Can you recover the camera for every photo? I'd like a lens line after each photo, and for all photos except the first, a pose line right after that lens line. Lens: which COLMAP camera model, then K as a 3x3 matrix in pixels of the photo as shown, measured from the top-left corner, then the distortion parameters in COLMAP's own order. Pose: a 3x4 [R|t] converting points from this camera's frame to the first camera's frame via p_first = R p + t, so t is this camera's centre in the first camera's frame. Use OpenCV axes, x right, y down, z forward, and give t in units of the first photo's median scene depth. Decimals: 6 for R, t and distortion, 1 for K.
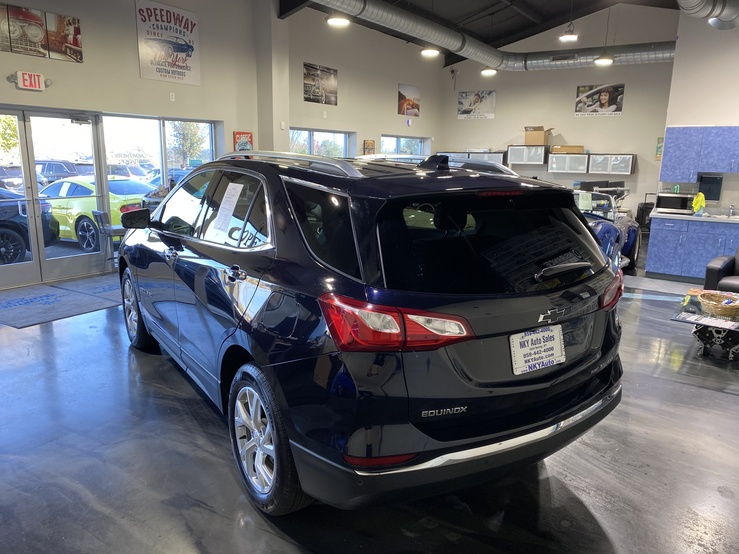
lens RADIAL K [[567.6, 0, 373.5], [0, 567.6, 278.0], [0, 0, 1]] dist [0.028071, -0.013144]
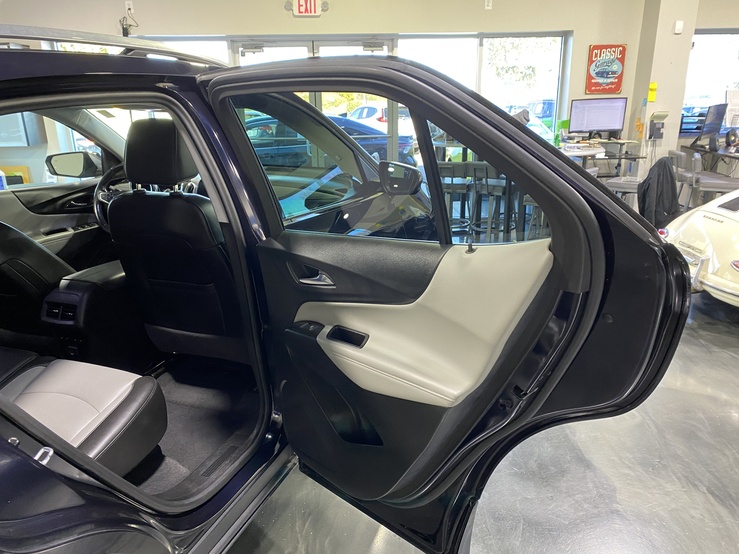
lens RADIAL K [[567.6, 0, 373.1], [0, 567.6, 274.5], [0, 0, 1]] dist [0.028071, -0.013144]
pose [[0.587116, 0.220371, -0.778930, 0.255671], [-0.146581, 0.975267, 0.165433, -0.085072], [0.796121, 0.017048, 0.604897, 0.504125]]
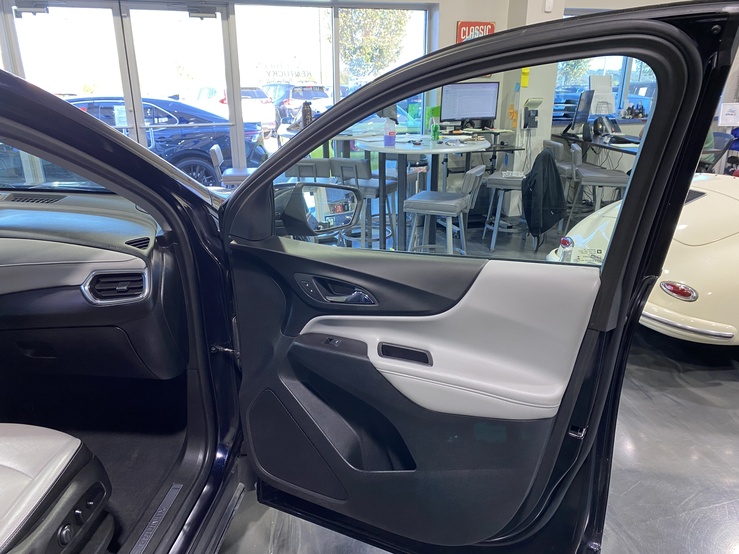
lens RADIAL K [[567.6, 0, 371.0], [0, 567.6, 271.3], [0, 0, 1]] dist [0.028071, -0.013144]
pose [[0.771367, 0.192585, -0.606551, 0.131616], [-0.121180, 0.980122, 0.157089, -0.107930], [0.624746, -0.047671, 0.779371, 0.603842]]
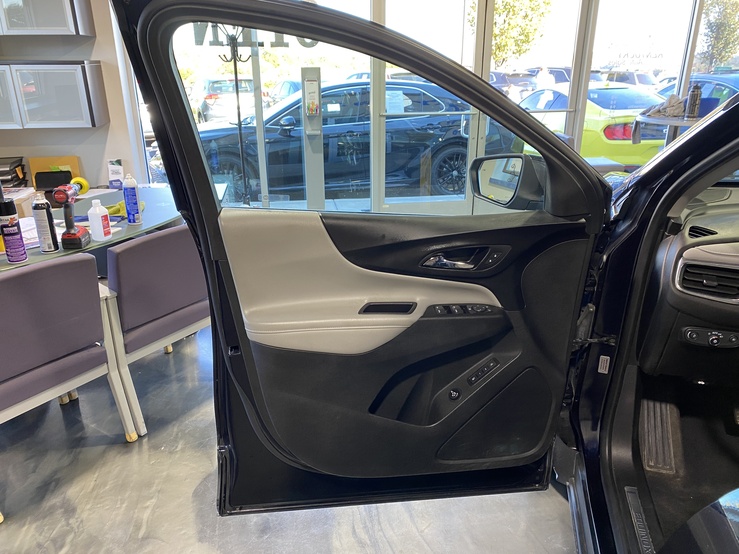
lens RADIAL K [[567.6, 0, 371.1], [0, 567.6, 276.5], [0, 0, 1]] dist [0.028071, -0.013144]
pose [[0.683454, 0.243019, -0.688355, -0.152543], [-0.142451, 0.969232, 0.200743, -0.064161], [0.715959, -0.039142, 0.697044, 0.406747]]
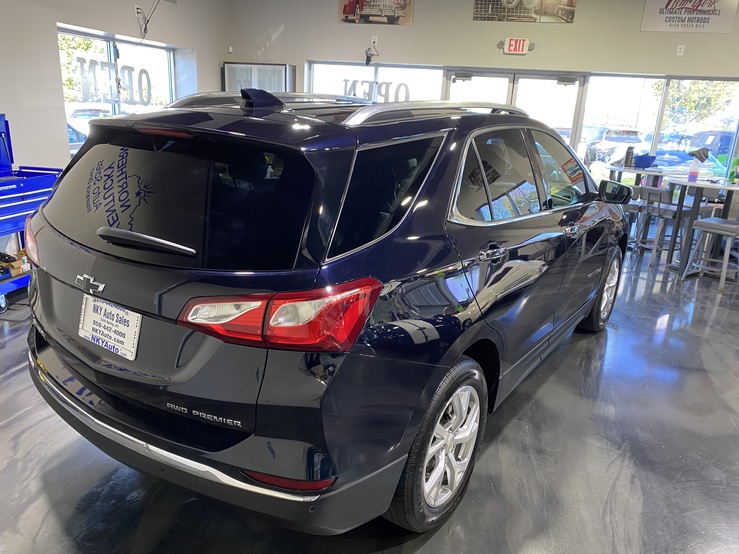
lens RADIAL K [[567.6, 0, 370.6], [0, 567.6, 274.1], [0, 0, 1]] dist [0.028071, -0.013144]
pose [[0.371974, 0.273546, -0.887022, 0.373327], [-0.241794, 0.951157, 0.191927, -0.062793], [0.896198, 0.143085, 0.419948, 0.324696]]
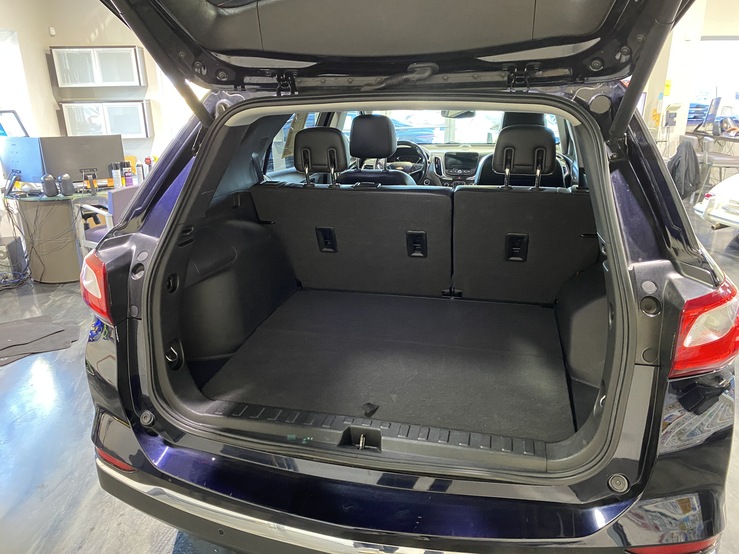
lens RADIAL K [[567.6, 0, 359.7], [0, 567.6, 278.6], [0, 0, 1]] dist [0.028071, -0.013144]
pose [[0.668323, 0.206768, -0.714557, 0.218472], [-0.129281, 0.978259, 0.162159, -0.024835], [0.732551, -0.015996, 0.680524, 0.211339]]
